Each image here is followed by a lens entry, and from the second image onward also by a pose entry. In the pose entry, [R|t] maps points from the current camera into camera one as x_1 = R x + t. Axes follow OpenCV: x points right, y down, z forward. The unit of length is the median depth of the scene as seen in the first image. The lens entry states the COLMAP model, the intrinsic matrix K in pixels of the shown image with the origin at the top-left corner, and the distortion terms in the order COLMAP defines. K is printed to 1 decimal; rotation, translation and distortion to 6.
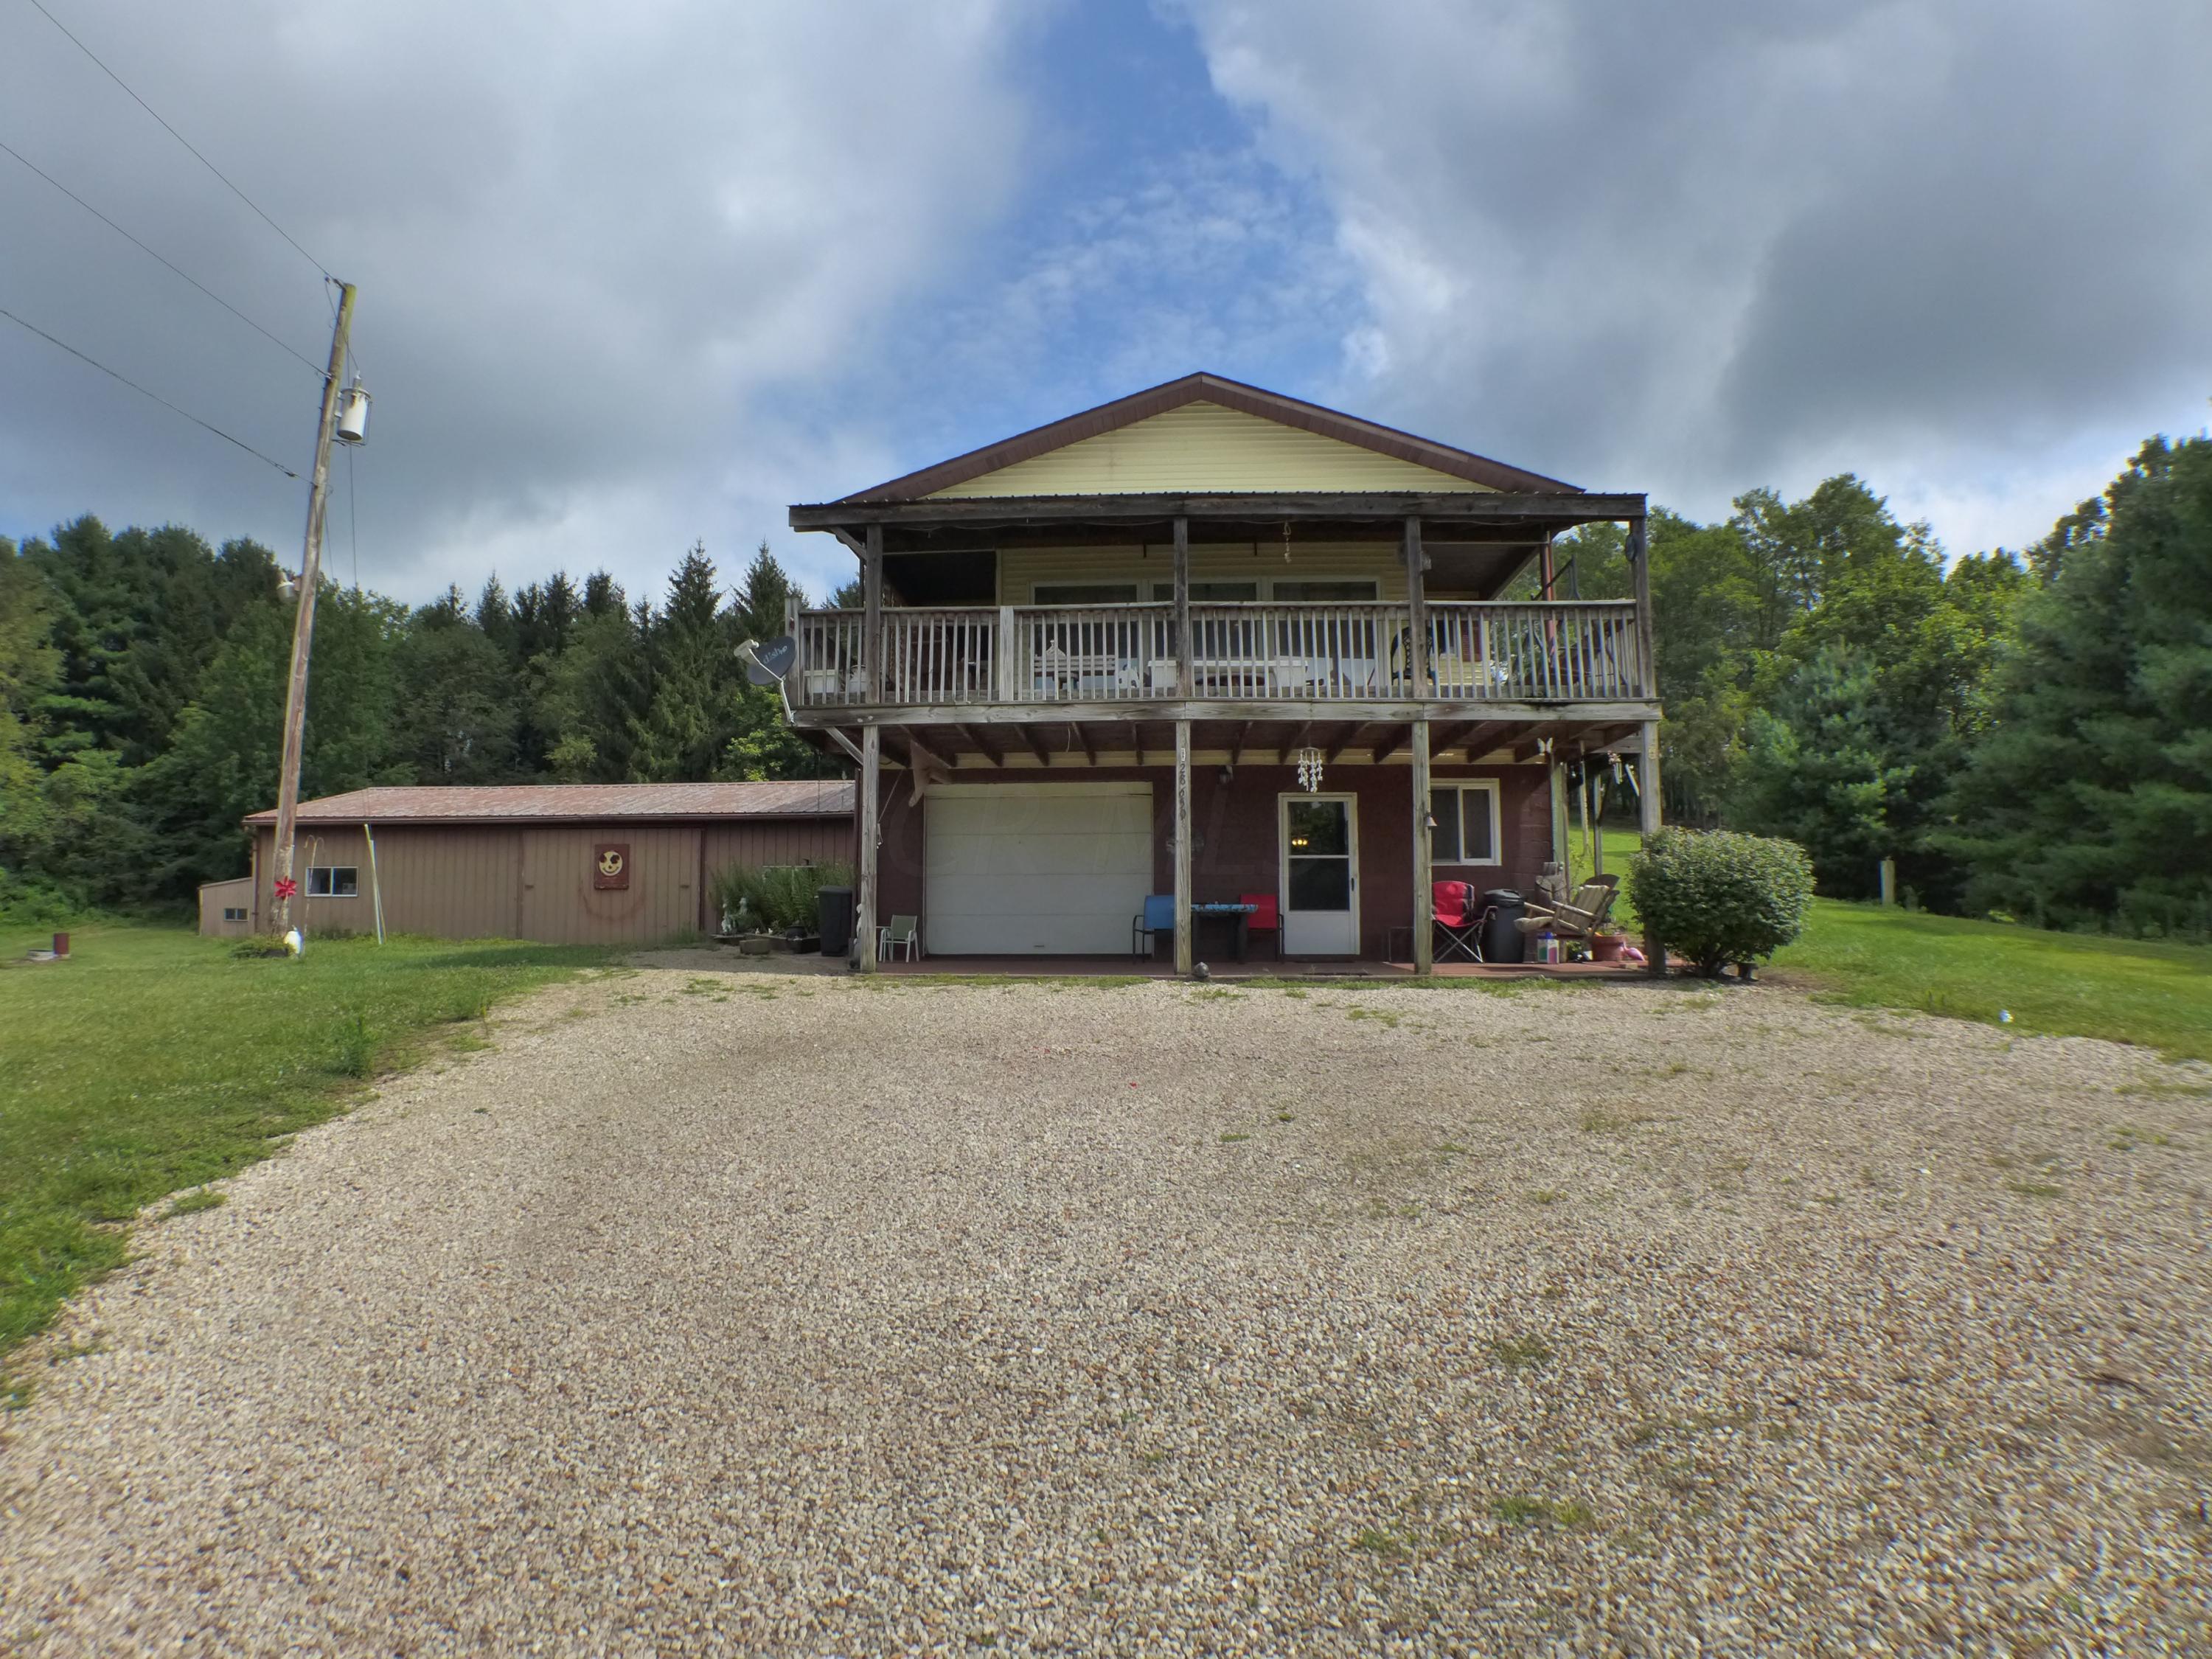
lens RADIAL K [[1327.9, 0, 1095.9], [0, 1327.9, 784.6], [0, 0, 1]] dist [-0.139845, 0.034831]
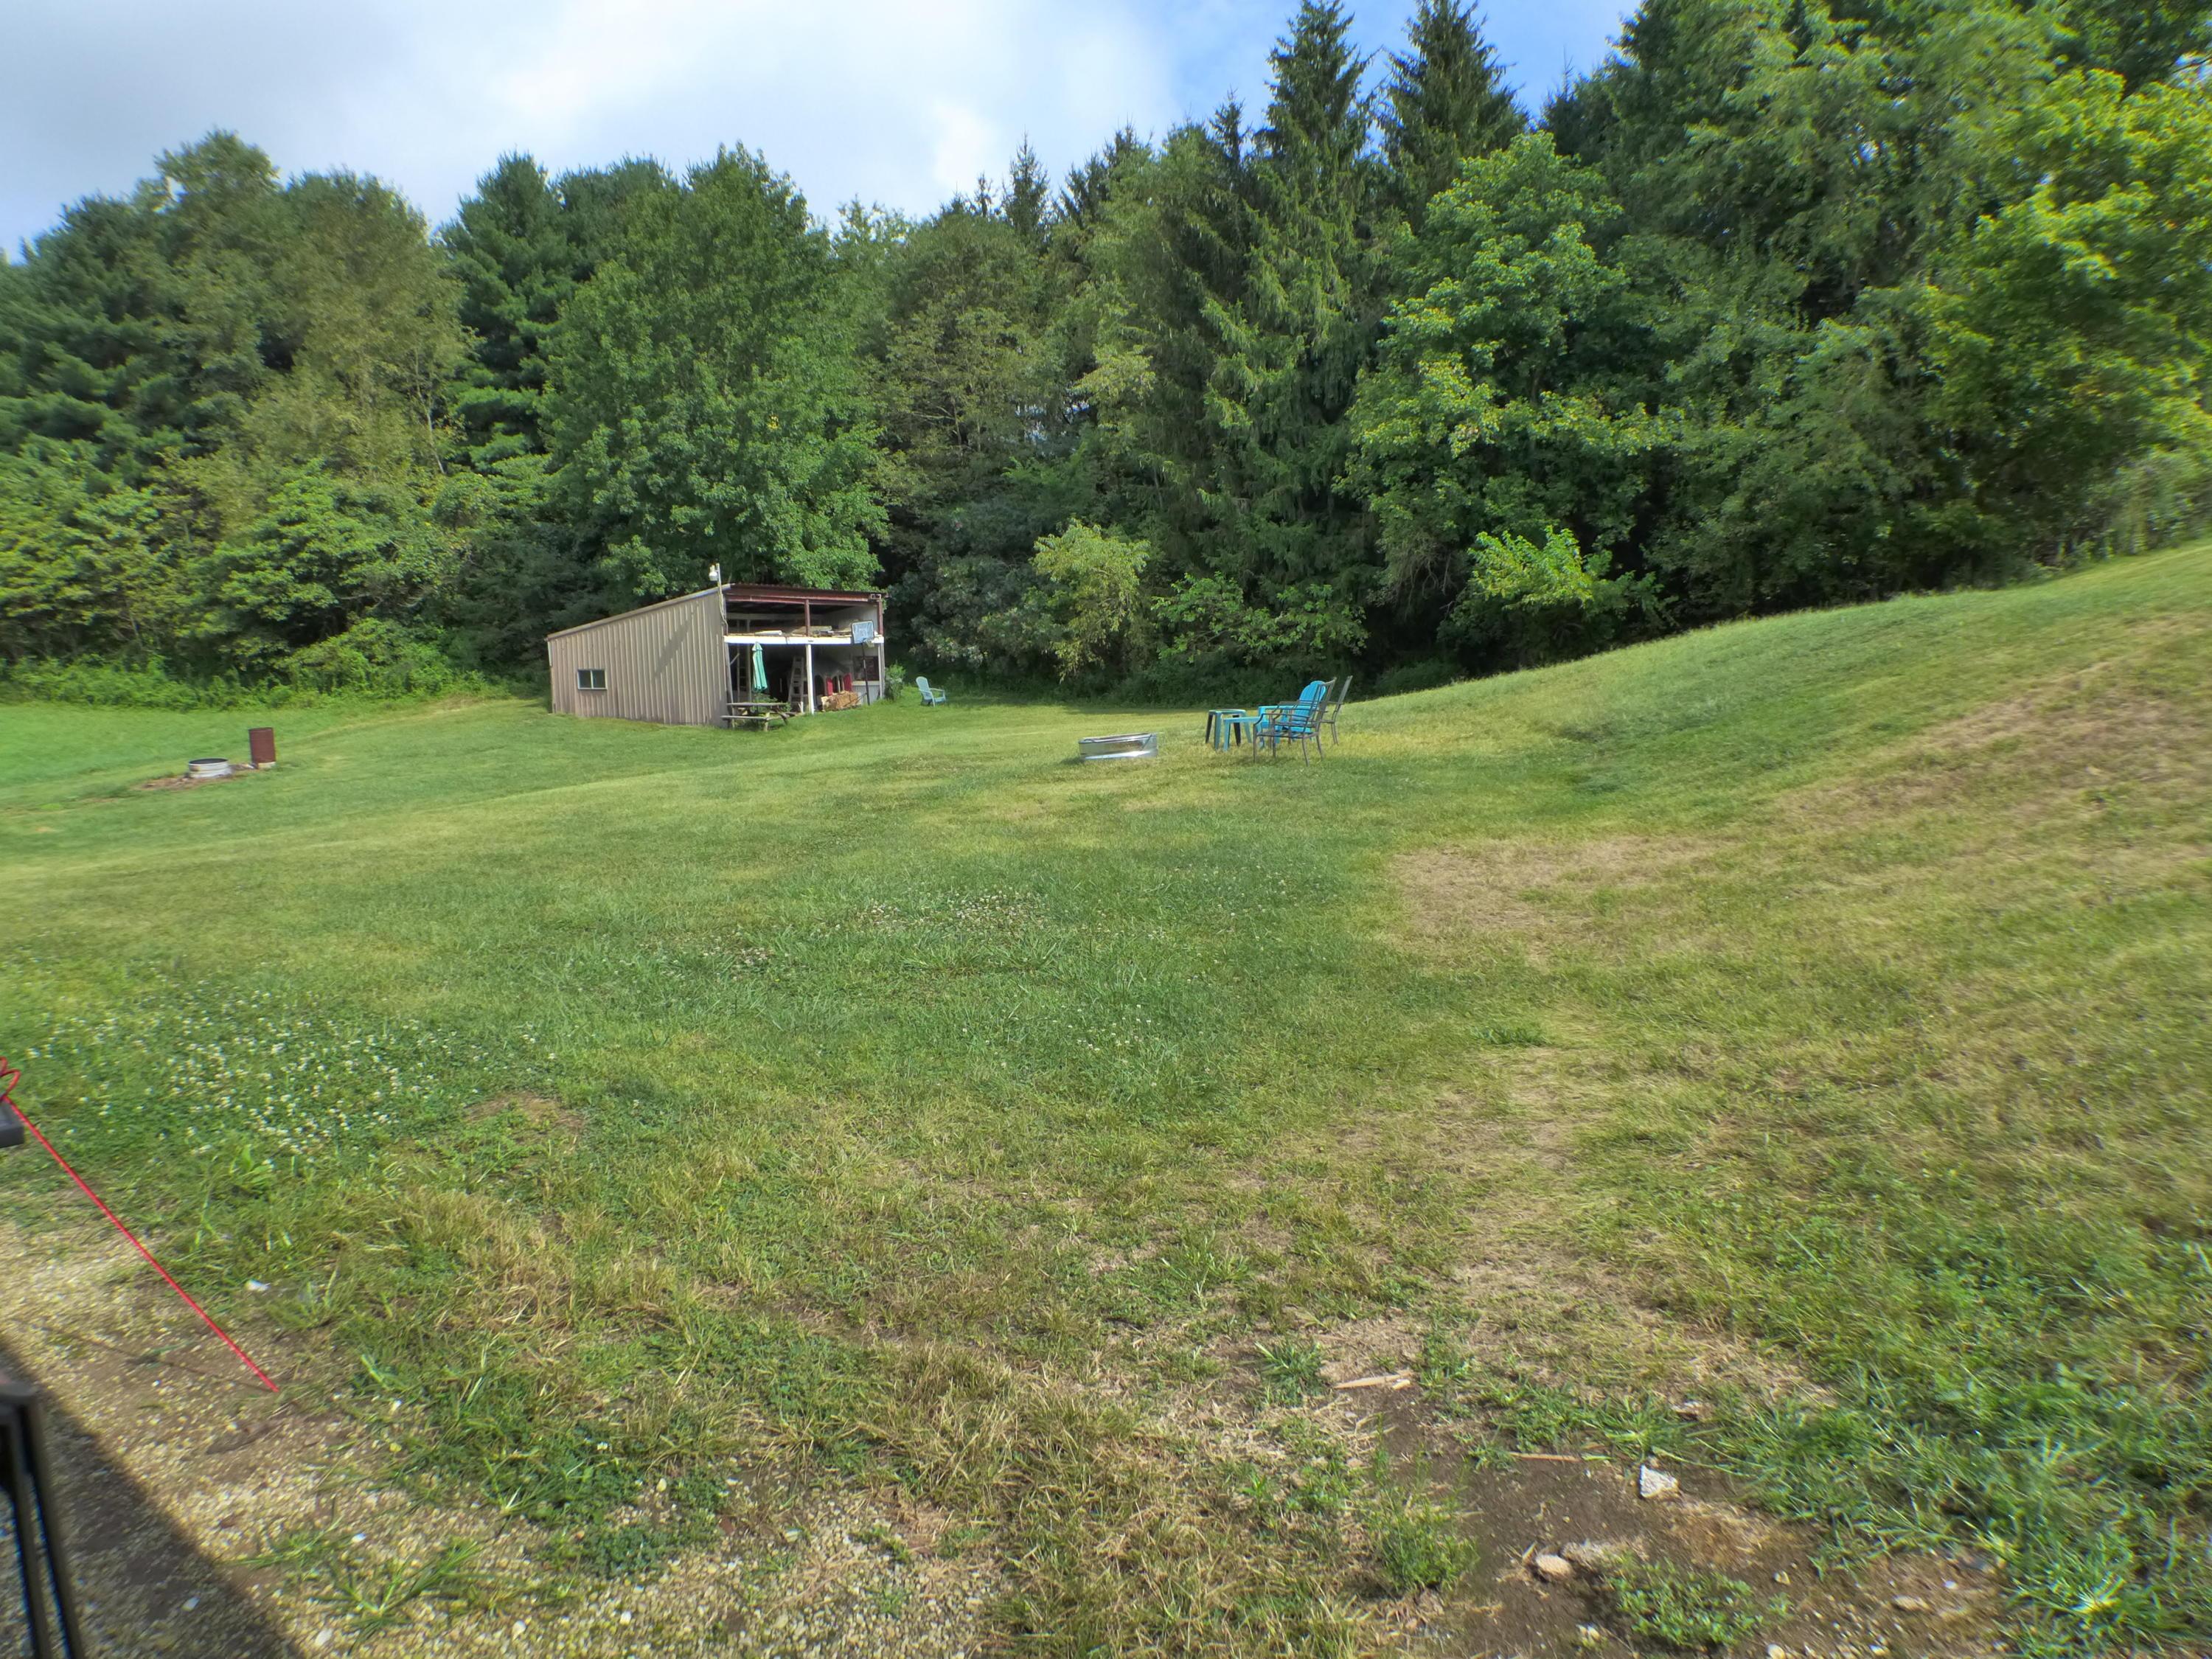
lens RADIAL K [[1334.4, 0, 1074.7], [0, 1334.4, 753.1], [0, 0, 1]] dist [-0.139588, 0.042084]
pose [[0.859198, 0.034084, -0.510506, -0.120109], [0.062919, 0.983167, 0.171535, 0.036636], [0.507759, -0.179503, 0.842591, 0.480430]]
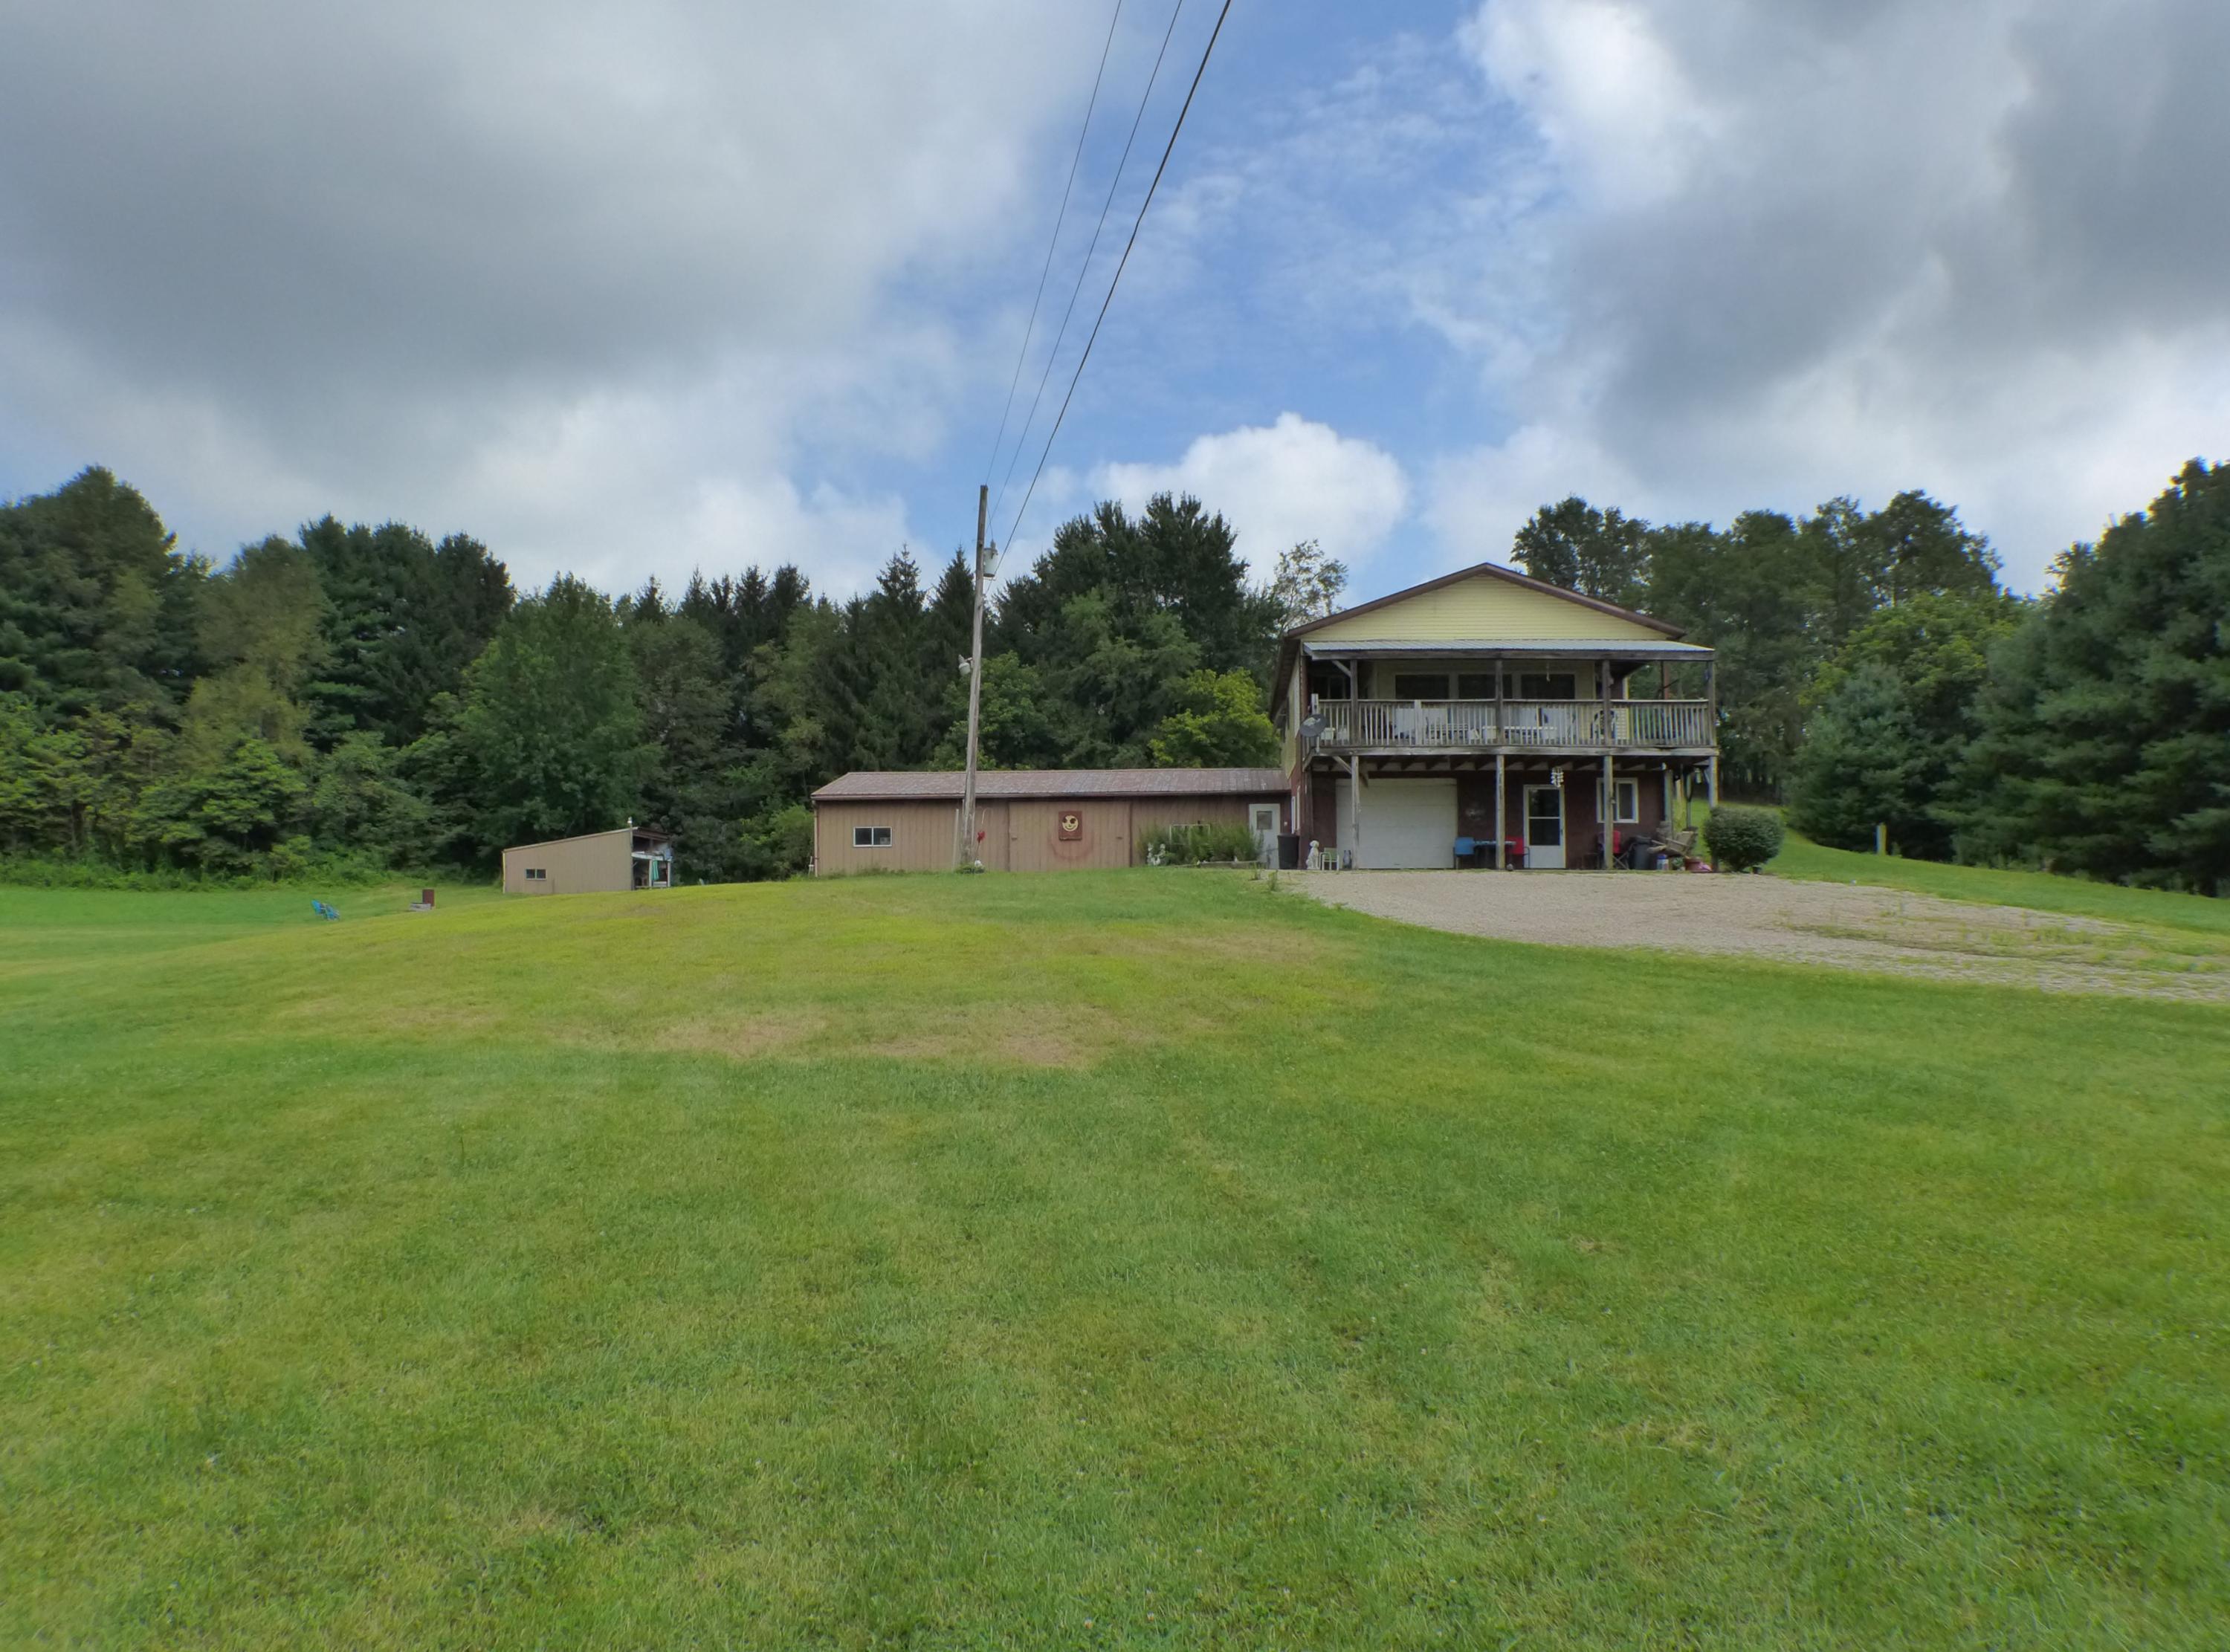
lens RADIAL K [[1442.5, 0, 1135.5], [0, 1442.5, 831.5], [0, 0, 1]] dist [-0.132828, 0.031115]
pose [[0.999982, 0.001744, -0.005818, -0.103062], [-0.001402, 0.998306, 0.058161, -0.011365], [0.005909, -0.058152, 0.998290, -0.268993]]
